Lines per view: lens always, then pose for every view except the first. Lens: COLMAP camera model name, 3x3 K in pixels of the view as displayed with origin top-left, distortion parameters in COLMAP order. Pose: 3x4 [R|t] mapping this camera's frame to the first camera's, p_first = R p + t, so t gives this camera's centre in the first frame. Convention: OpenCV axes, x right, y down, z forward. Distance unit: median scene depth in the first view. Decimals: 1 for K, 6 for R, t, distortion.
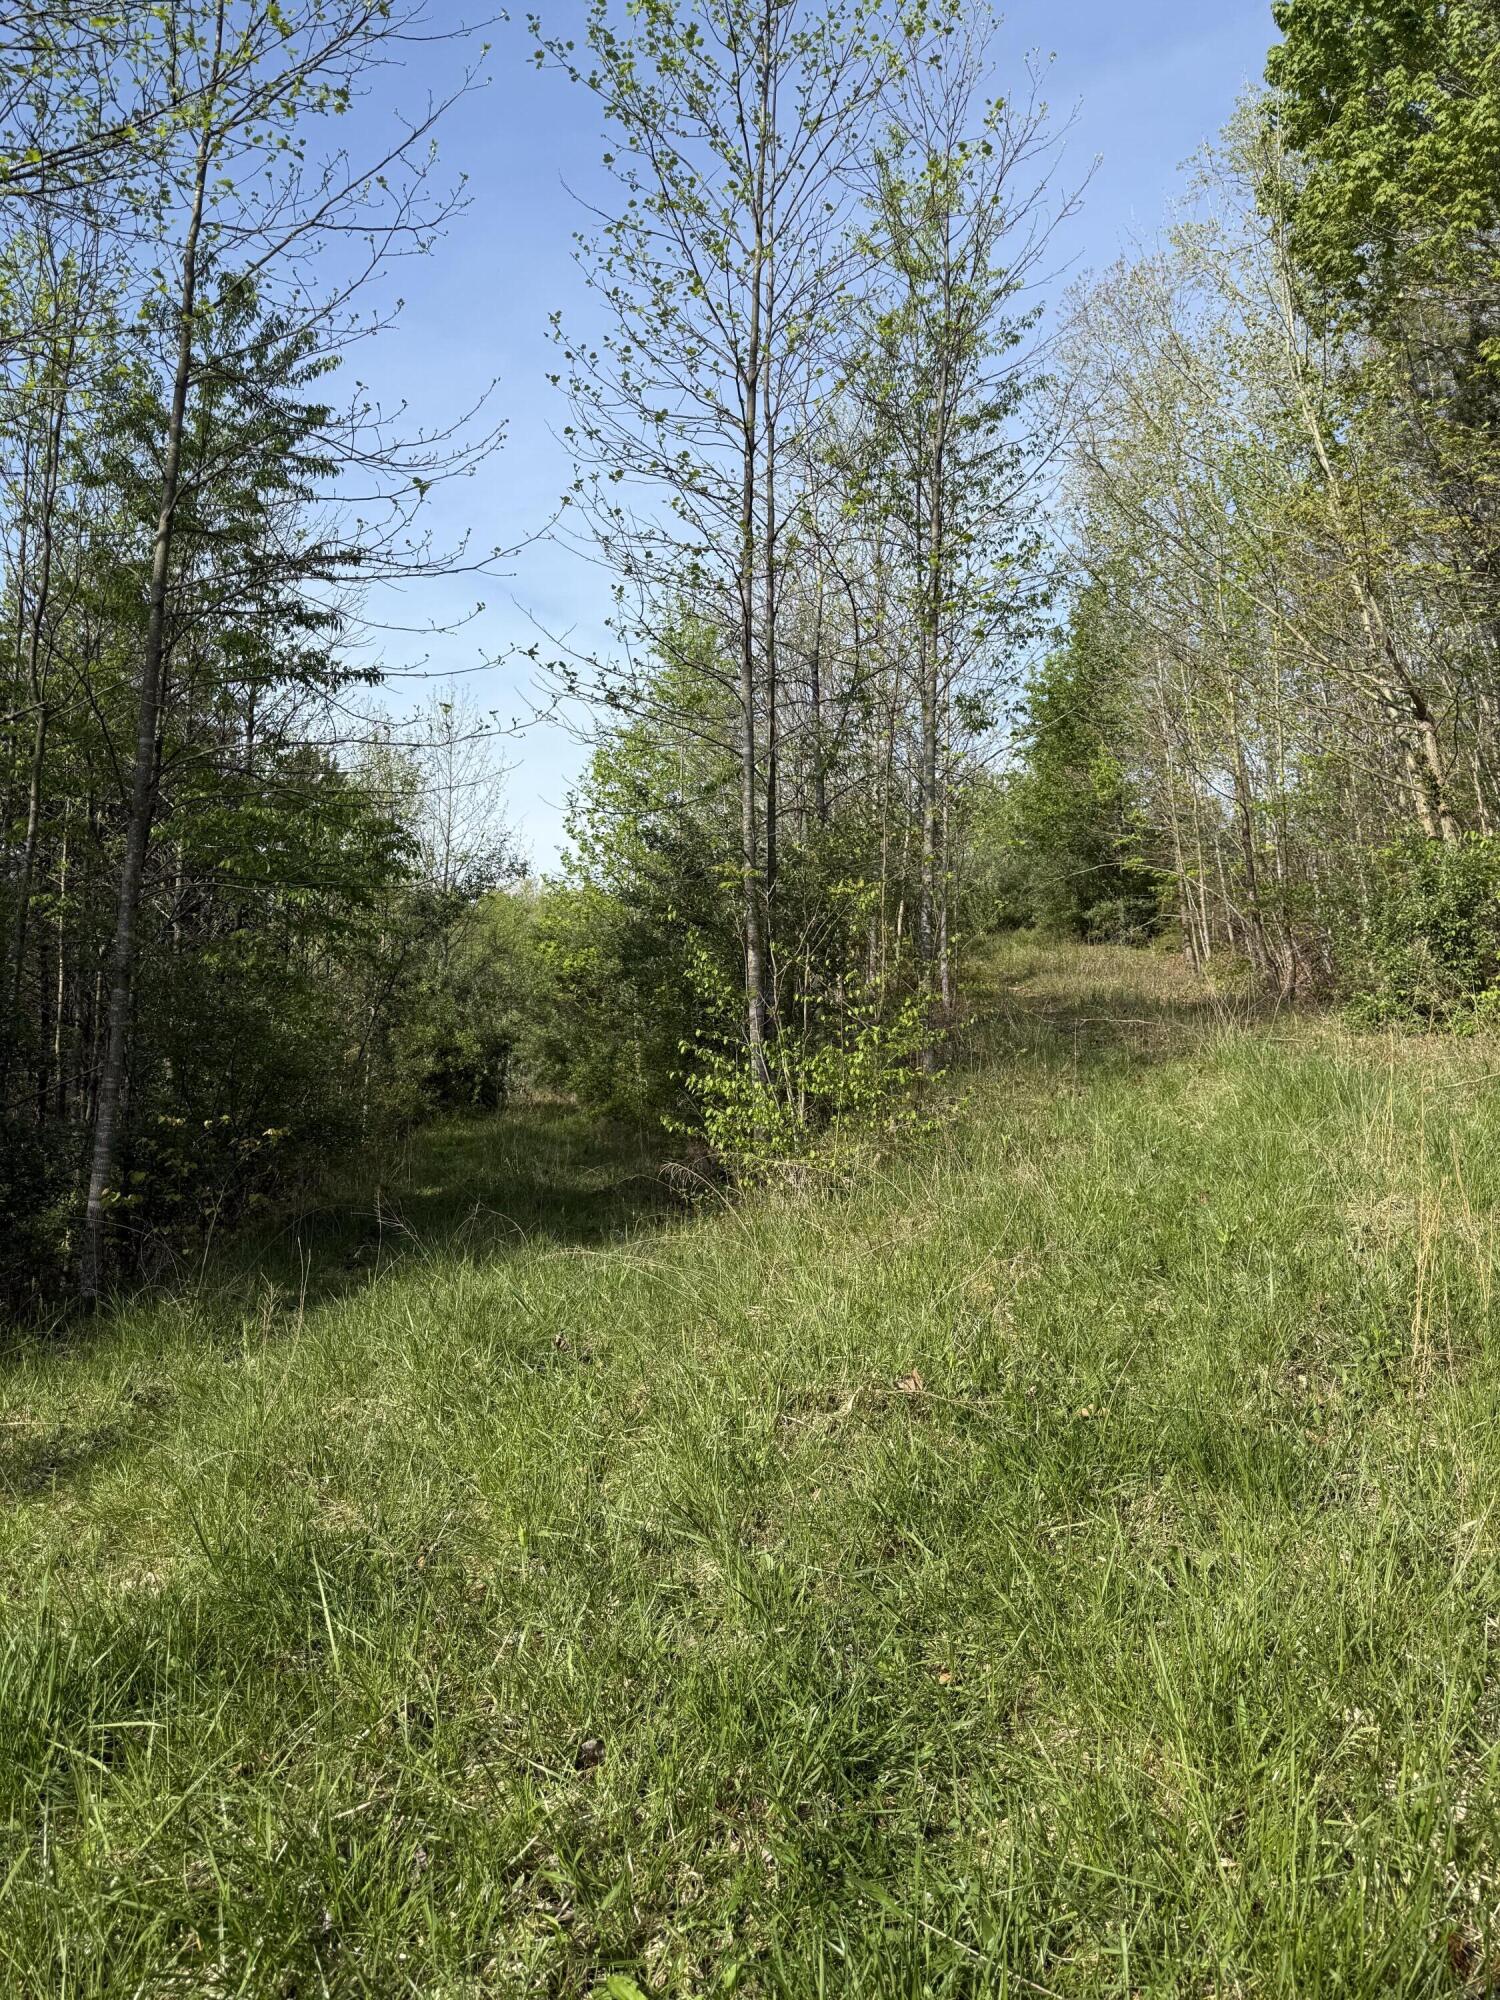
lens RADIAL K [[1351.1, 0, 750.0], [0, 1351.1, 1000.0], [0, 0, 1]] dist [0.005629, -0.044247]
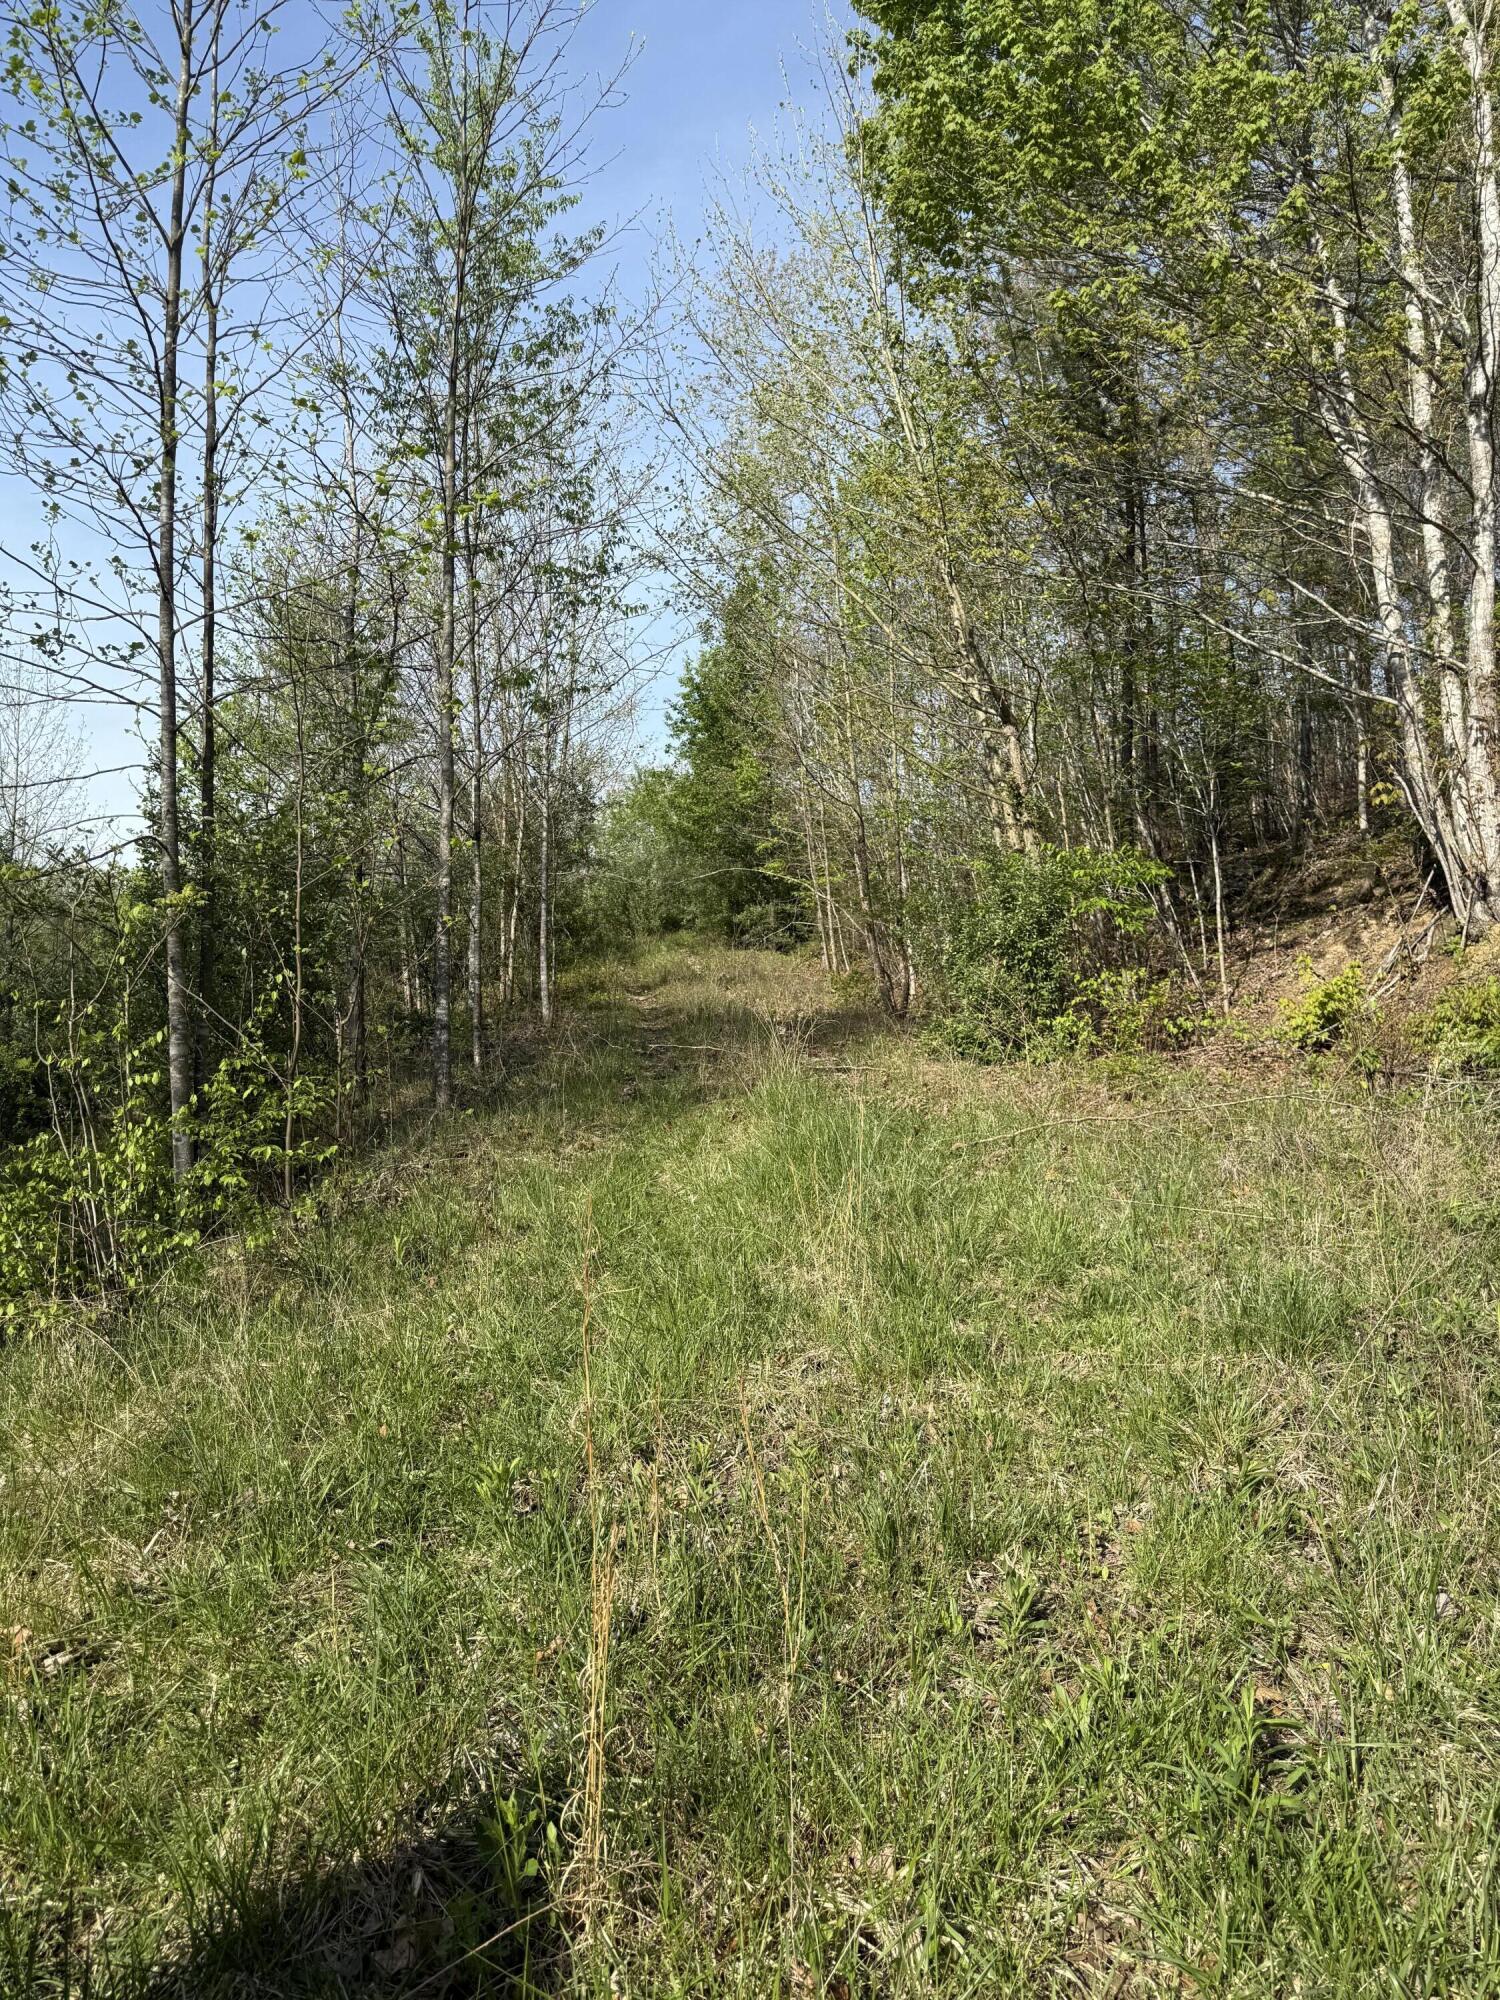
lens RADIAL K [[1351.1, 0, 750.0], [0, 1351.1, 1000.0], [0, 0, 1]] dist [0.005629, -0.044247]
pose [[0.975062, 0.006038, 0.221850, 0.114746], [-0.006604, 0.999977, 0.001812, -0.016364], [-0.221834, -0.003232, 0.975079, 0.122066]]
